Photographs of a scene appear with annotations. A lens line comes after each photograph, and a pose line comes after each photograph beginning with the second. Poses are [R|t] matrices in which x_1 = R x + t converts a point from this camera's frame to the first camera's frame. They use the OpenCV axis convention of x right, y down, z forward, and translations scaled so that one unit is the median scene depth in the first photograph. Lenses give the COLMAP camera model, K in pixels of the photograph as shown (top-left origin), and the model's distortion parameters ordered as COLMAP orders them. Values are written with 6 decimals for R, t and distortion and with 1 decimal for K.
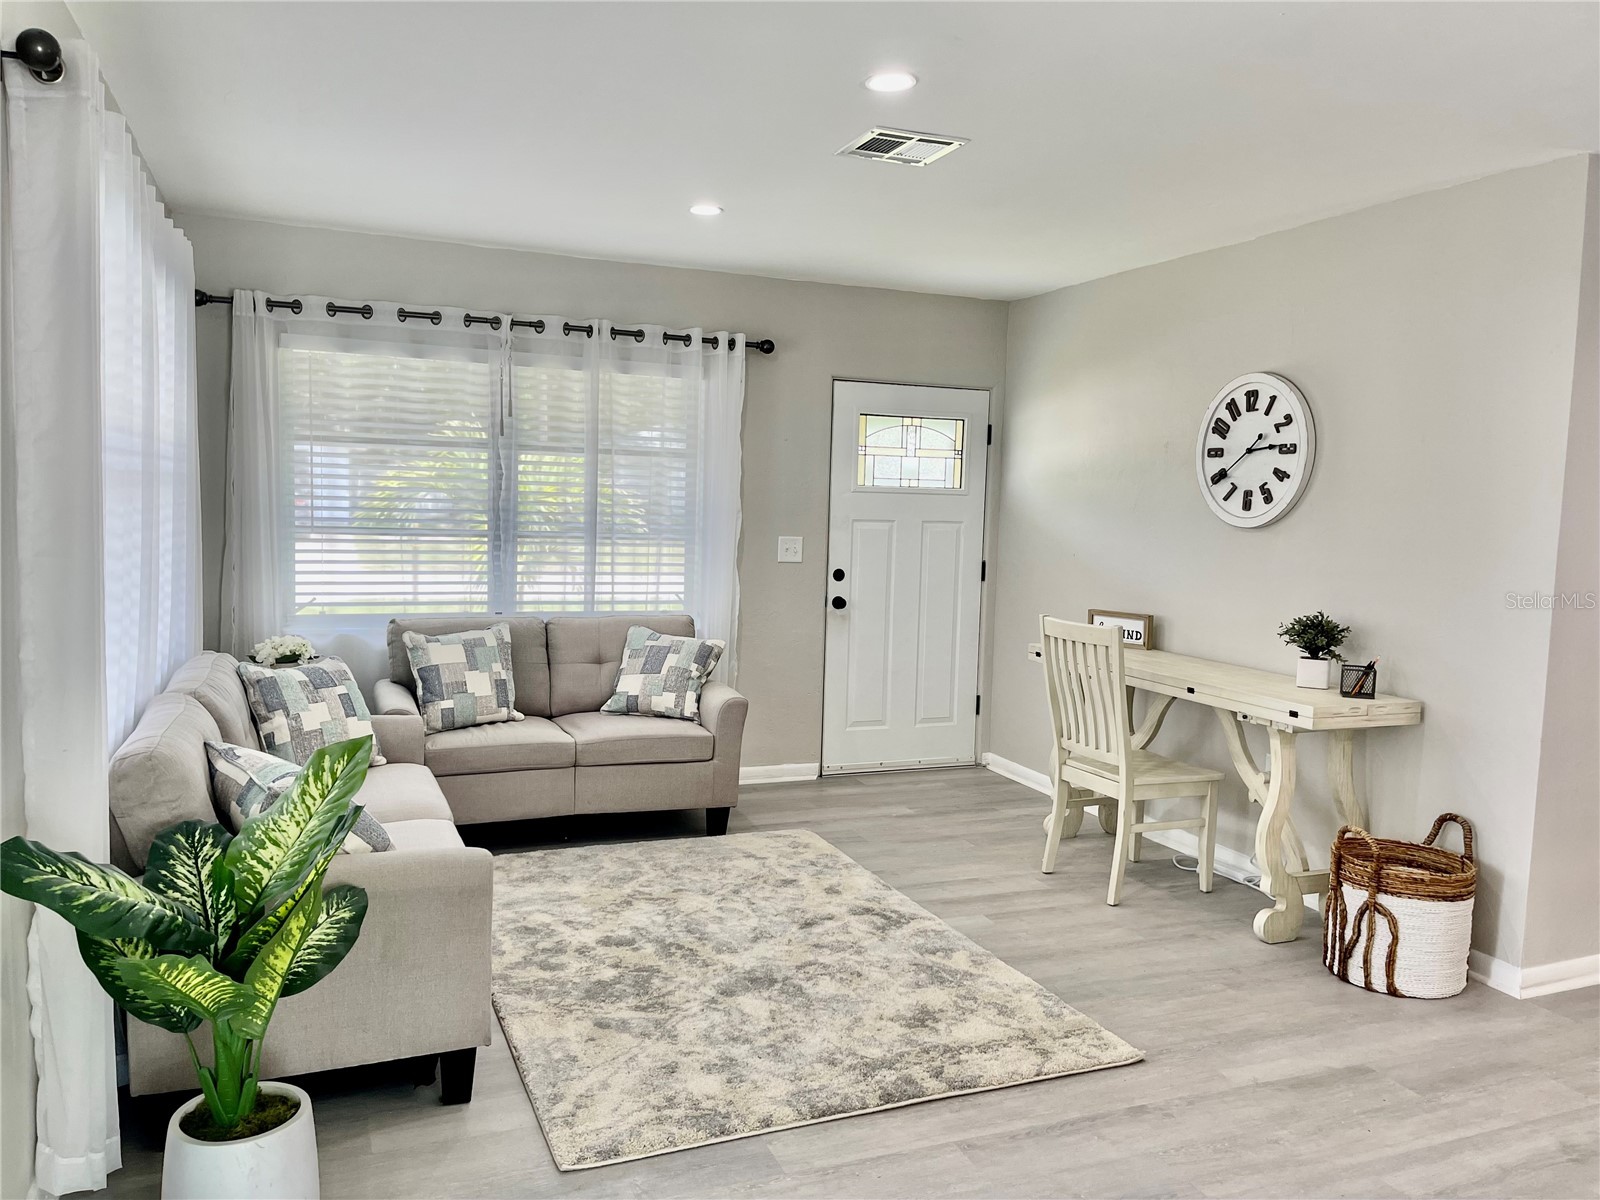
lens RADIAL K [[1210.0, 0, 796.3], [0, 1210.0, 600.2], [0, 0, 1]] dist [0.074309, -0.090322]
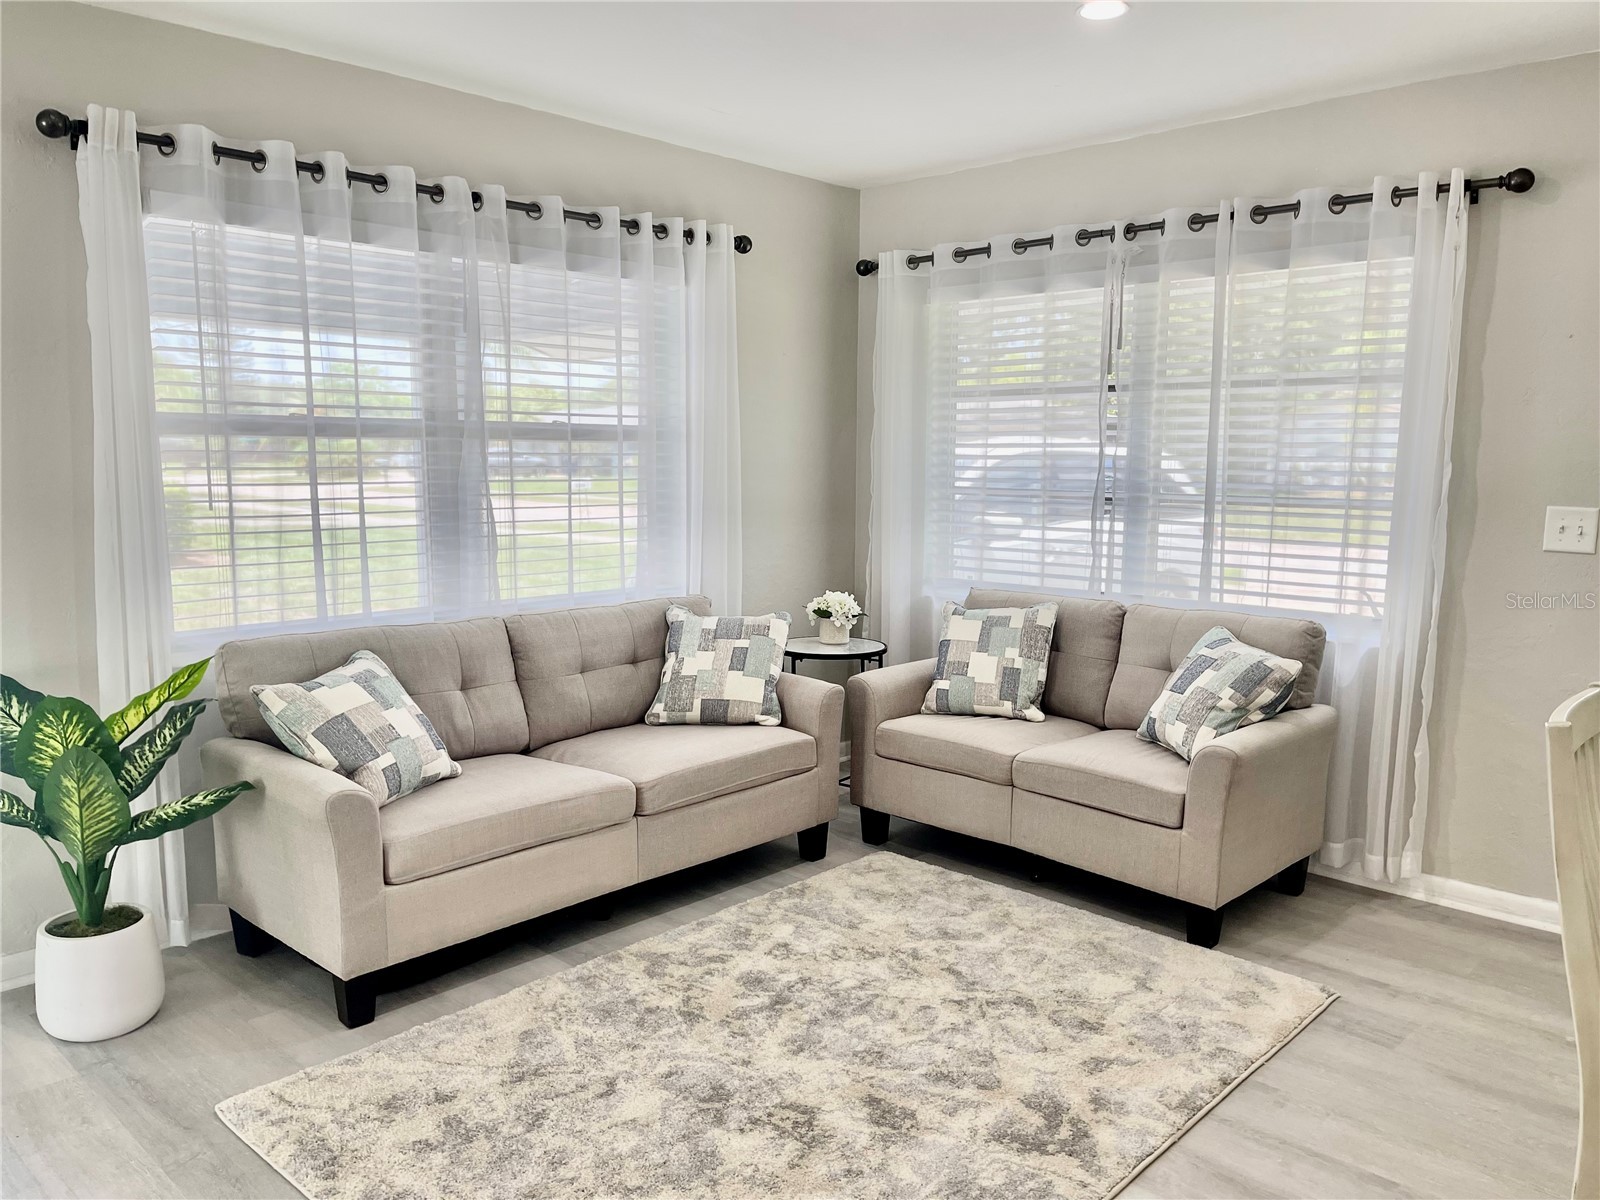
lens RADIAL K [[1210.0, 0, 793.9], [0, 1210.0, 601.9], [0, 0, 1]] dist [0.074309, -0.090322]
pose [[0.406598, 0.088342, -0.909326, 0.497729], [-0.072737, 0.995285, 0.064170, -0.025053], [0.910707, 0.040050, 0.411106, 0.569705]]
